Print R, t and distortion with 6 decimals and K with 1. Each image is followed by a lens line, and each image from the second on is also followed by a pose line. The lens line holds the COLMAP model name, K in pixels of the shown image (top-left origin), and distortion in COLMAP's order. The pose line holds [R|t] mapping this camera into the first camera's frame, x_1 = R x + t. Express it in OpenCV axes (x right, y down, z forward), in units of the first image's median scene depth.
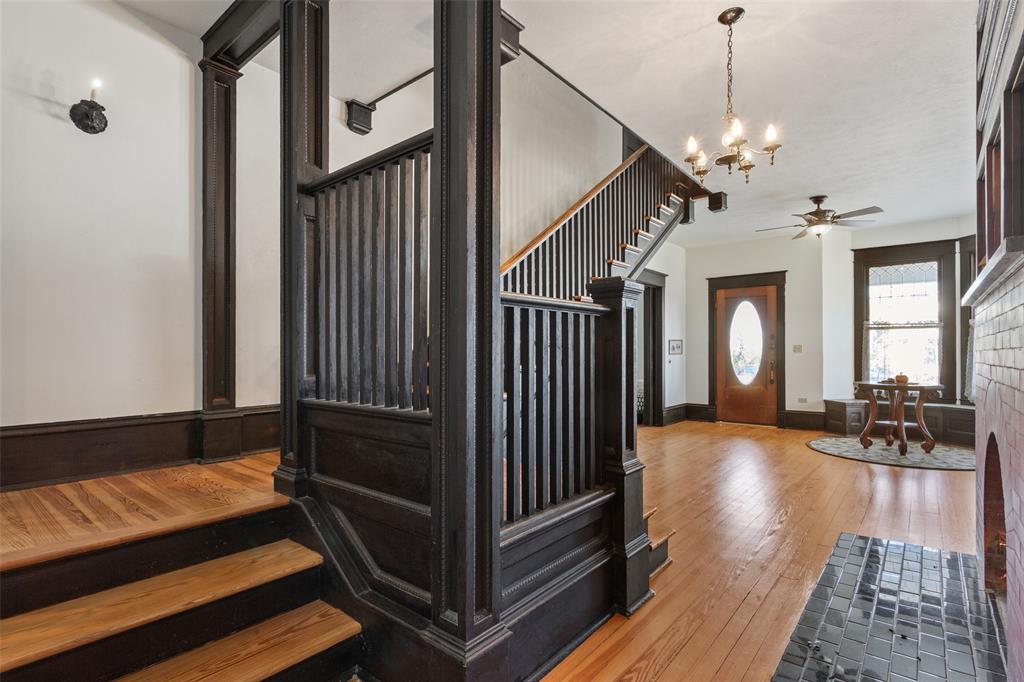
lens RADIAL K [[497.3, 0, 519.4], [0, 497.3, 348.7], [0, 0, 1]] dist [-0.004569, 0.002279]
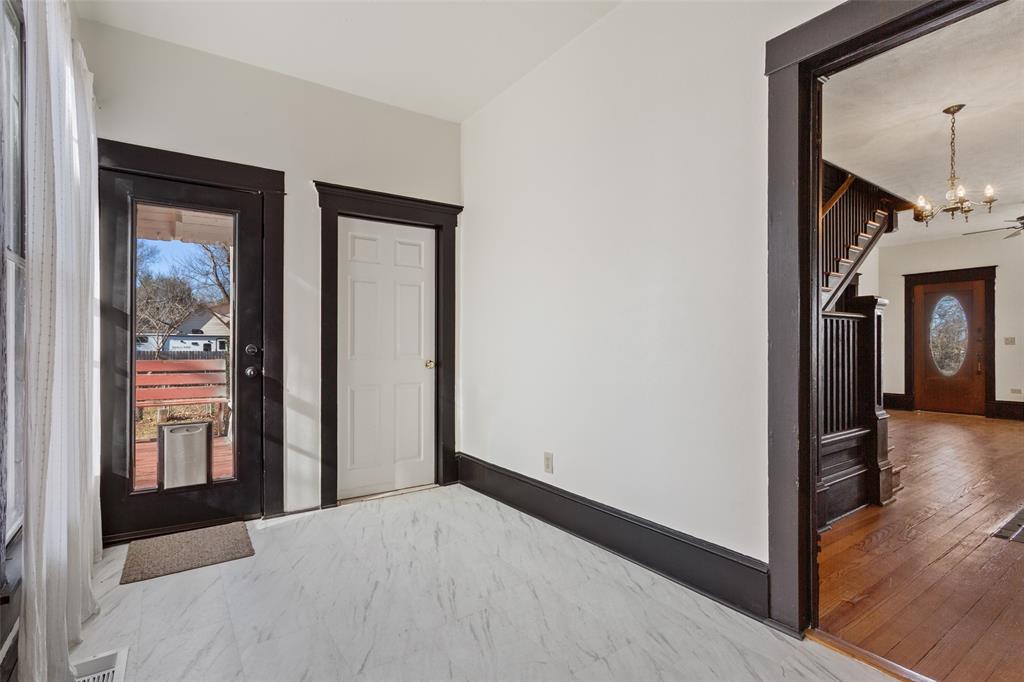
lens RADIAL K [[497.3, 0, 501.2], [0, 497.3, 344.5], [0, 0, 1]] dist [-0.004569, 0.002279]
pose [[0.959558, -0.002073, -0.281504, -0.220761], [0.002961, 0.999992, 0.002727, 0.001541], [0.281496, -0.003450, 0.959556, -0.385834]]
